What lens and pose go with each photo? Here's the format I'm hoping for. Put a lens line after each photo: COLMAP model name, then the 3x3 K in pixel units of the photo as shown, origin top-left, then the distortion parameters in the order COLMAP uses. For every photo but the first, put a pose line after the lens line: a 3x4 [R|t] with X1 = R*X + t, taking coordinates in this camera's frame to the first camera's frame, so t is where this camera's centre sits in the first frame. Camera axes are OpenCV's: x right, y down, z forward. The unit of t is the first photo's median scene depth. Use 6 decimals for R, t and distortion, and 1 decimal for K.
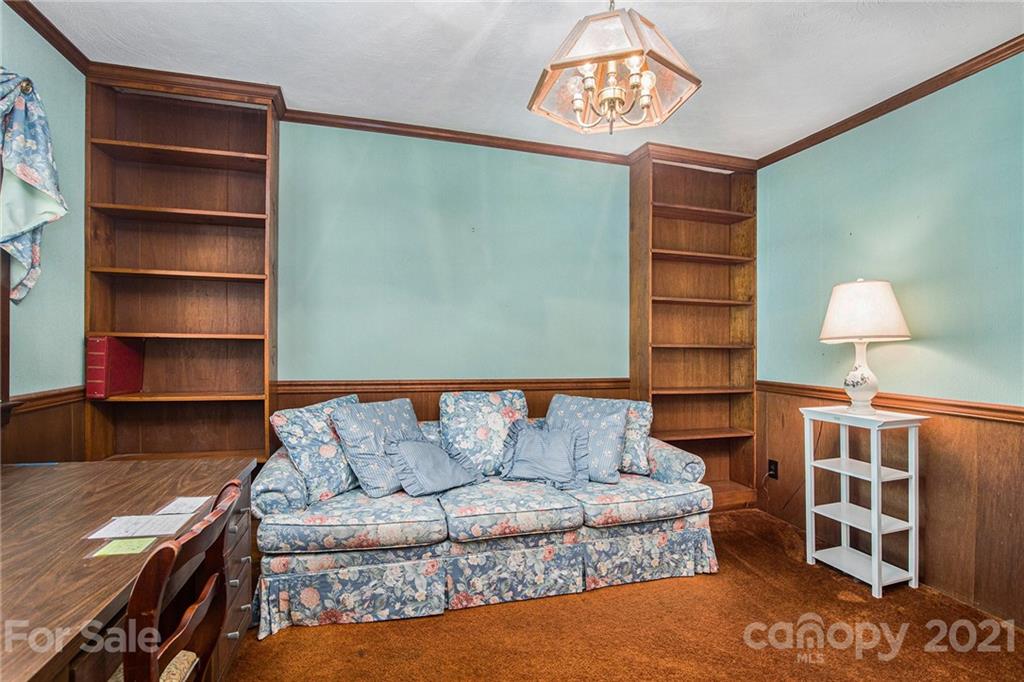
lens RADIAL K [[492.3, 0, 594.6], [0, 492.3, 330.0], [0, 0, 1]] dist [-0.022995, 0.000005]
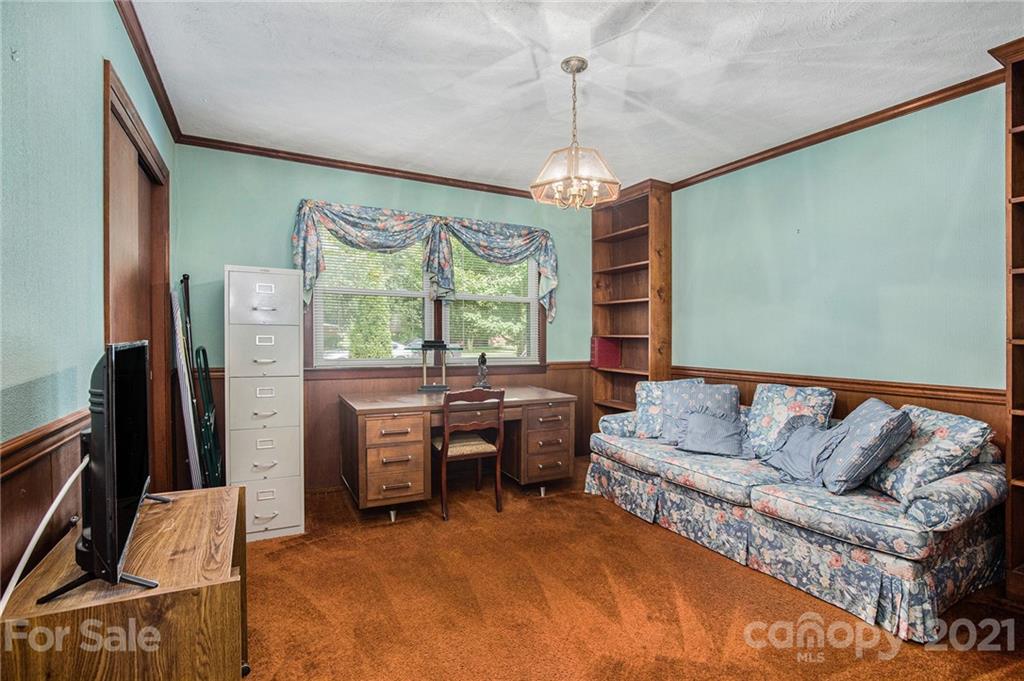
lens RADIAL K [[486.1, 0, 506.3], [0, 486.1, 333.9], [0, 0, 1]] dist [-0.030418, 0.000715]
pose [[0.164377, -0.017617, -0.986240, 0.946441], [0.019468, 0.999704, -0.014613, 0.024230], [0.986205, -0.016798, 0.164672, 0.306509]]
